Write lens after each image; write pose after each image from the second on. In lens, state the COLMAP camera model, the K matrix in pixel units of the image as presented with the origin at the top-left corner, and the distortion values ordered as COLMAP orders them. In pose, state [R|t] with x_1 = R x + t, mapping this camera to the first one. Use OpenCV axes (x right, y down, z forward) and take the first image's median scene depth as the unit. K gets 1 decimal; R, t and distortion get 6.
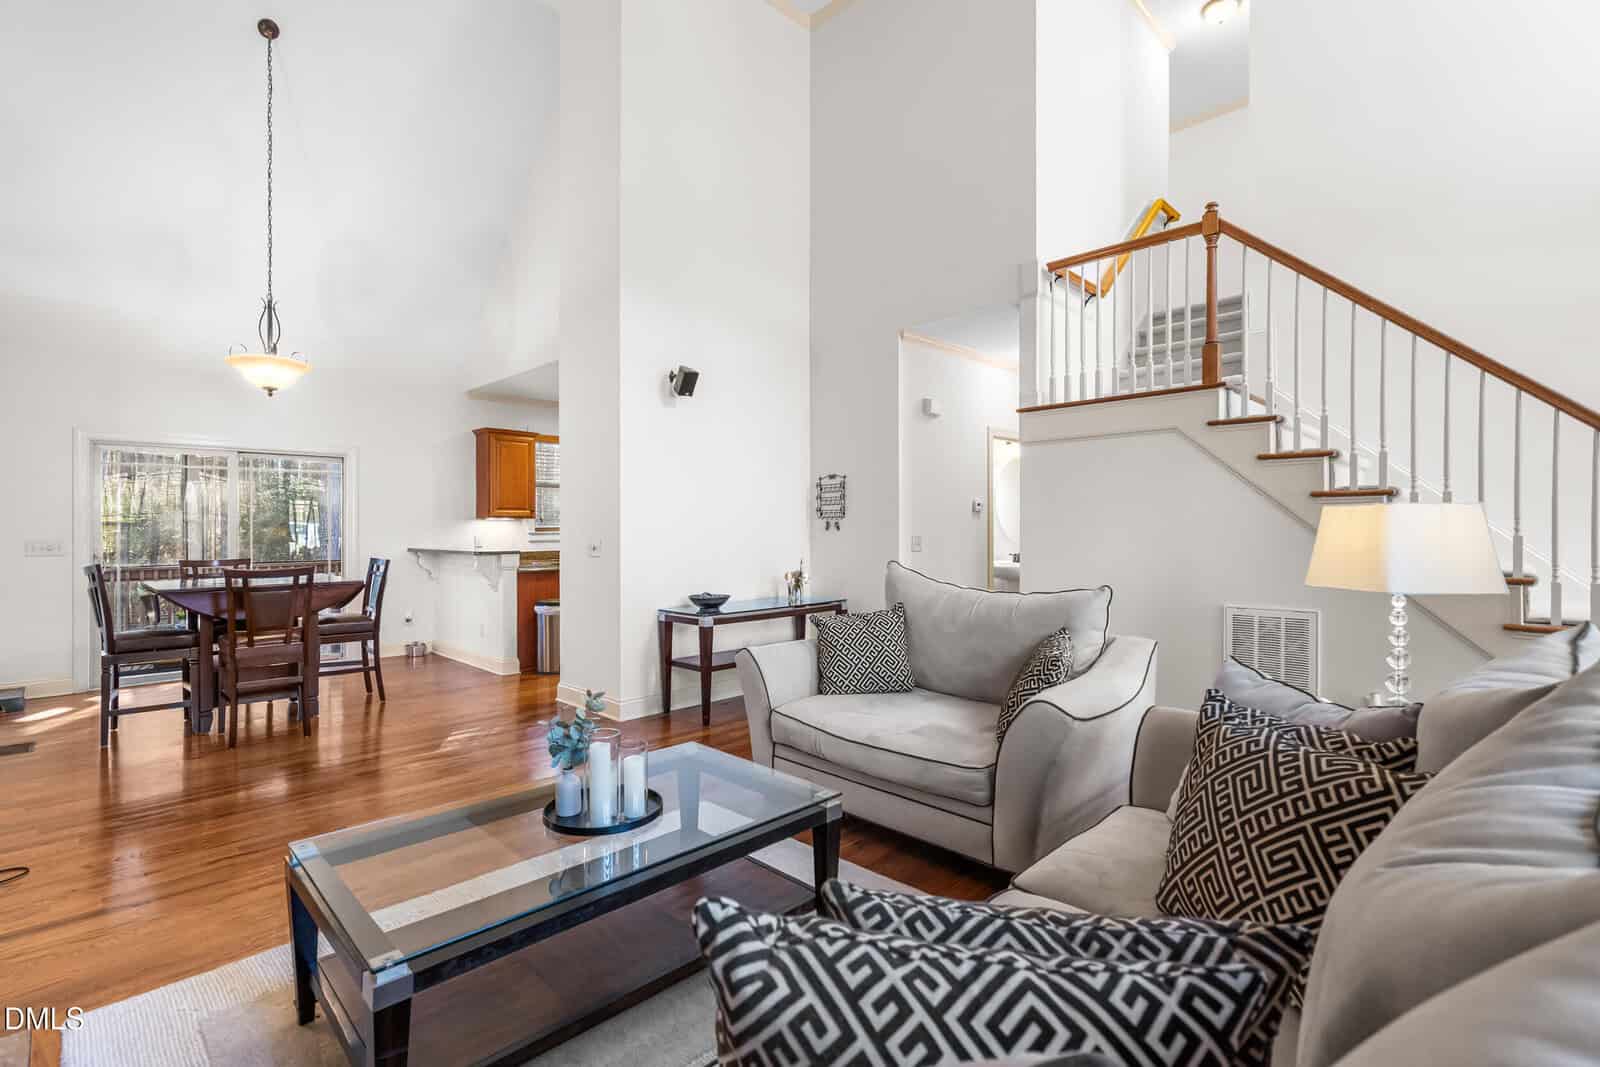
lens RADIAL K [[738.6, 0, 800.9], [0, 738.6, 519.7], [0, 0, 1]] dist [-0.000645, 0.000797]
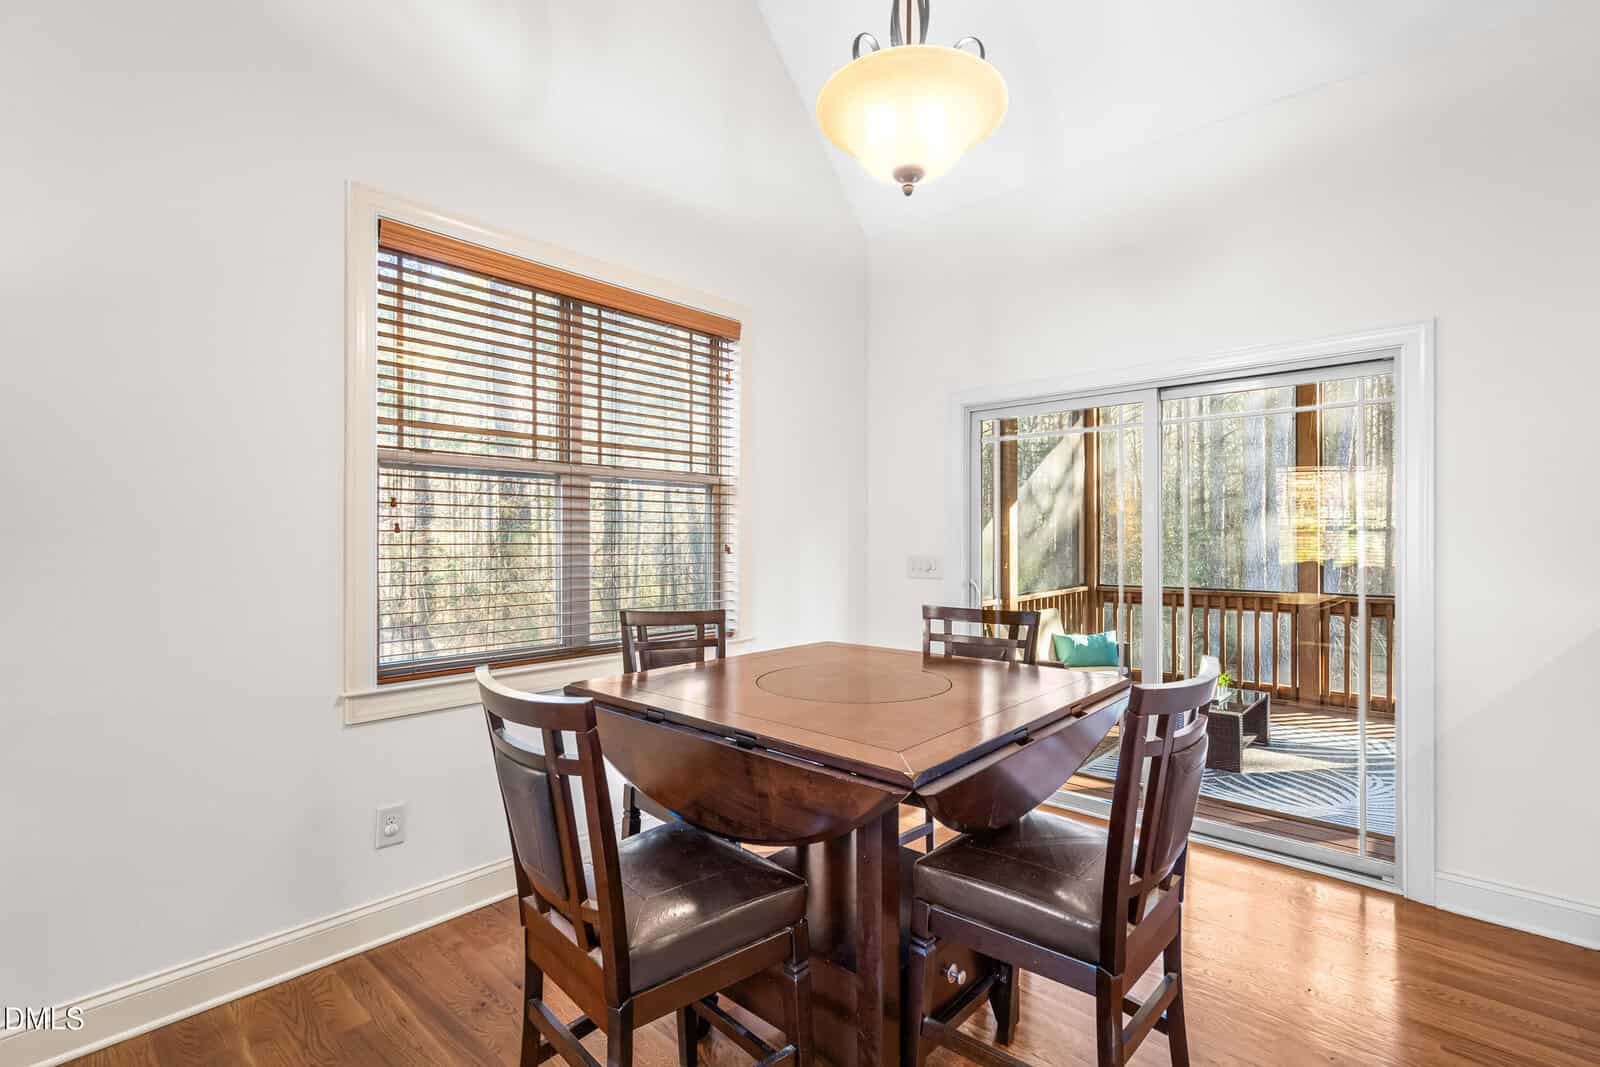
lens RADIAL K [[721.1, 0, 798.2], [0, 721.1, 539.0], [0, 0, 1]] dist [0.005660, 0.000264]
pose [[0.036108, 0.003903, -0.999340, -0.254822], [0.013545, 0.999899, 0.004395, 0.004967], [0.999256, -0.013694, 0.036051, 0.671505]]
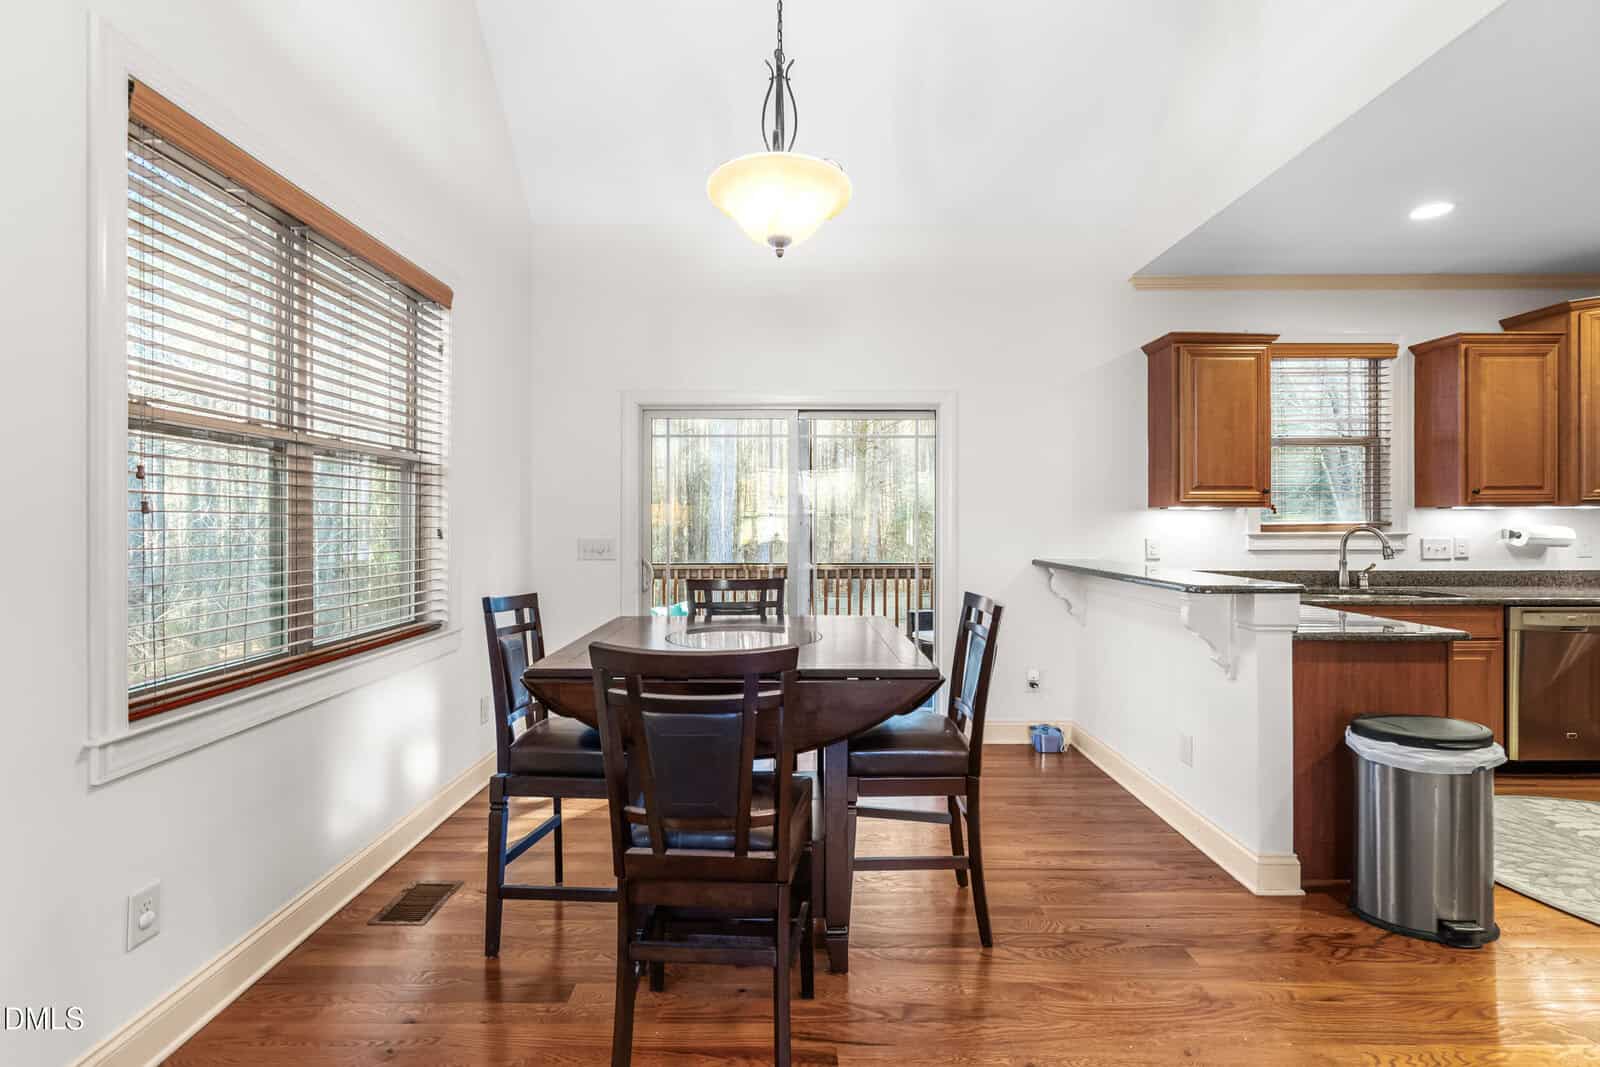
lens RADIAL K [[738.6, 0, 792.2], [0, 738.6, 525.1], [0, 0, 1]] dist [-0.000645, 0.000797]
pose [[0.704921, 0.005884, -0.709262, -0.264220], [0.005599, 0.999888, 0.013860, 0.002554], [0.709264, -0.013741, 0.704809, 0.476565]]
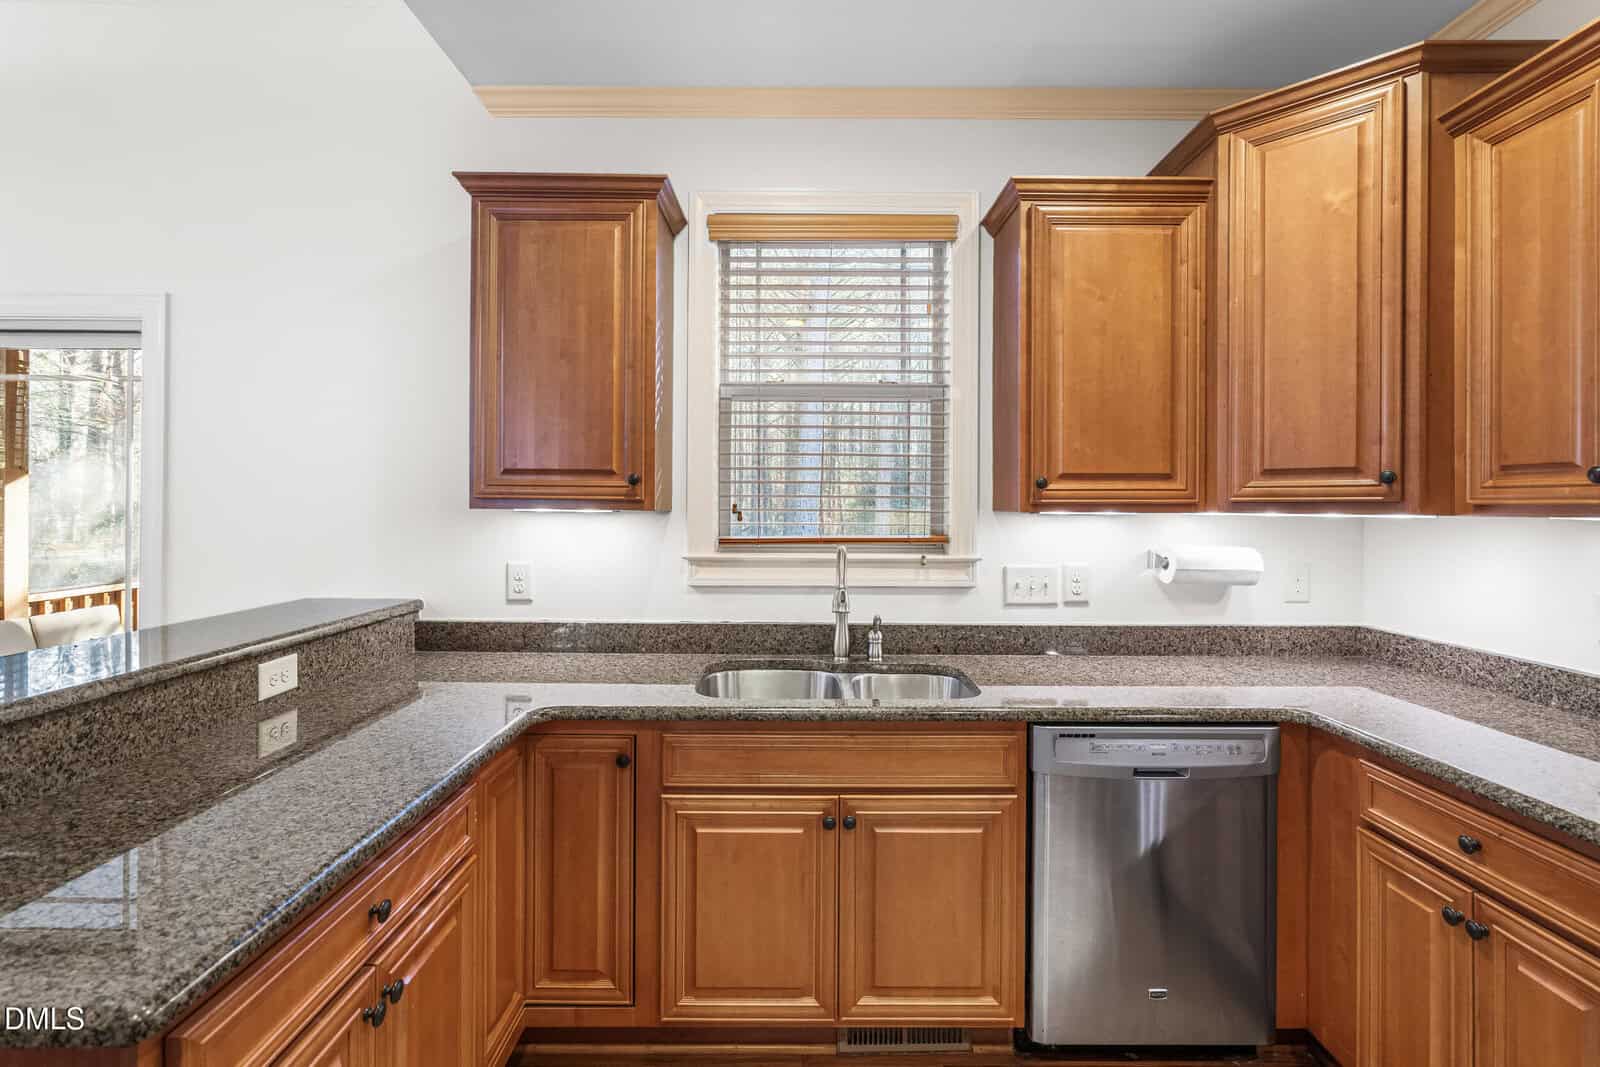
lens RADIAL K [[738.6, 0, 836.6], [0, 738.6, 506.2], [0, 0, 1]] dist [-0.000645, 0.000797]
pose [[0.705204, 0.012785, -0.708889, -0.146223], [-0.001151, 0.999857, 0.016888, -0.008276], [0.709004, -0.011094, 0.705118, 0.977760]]
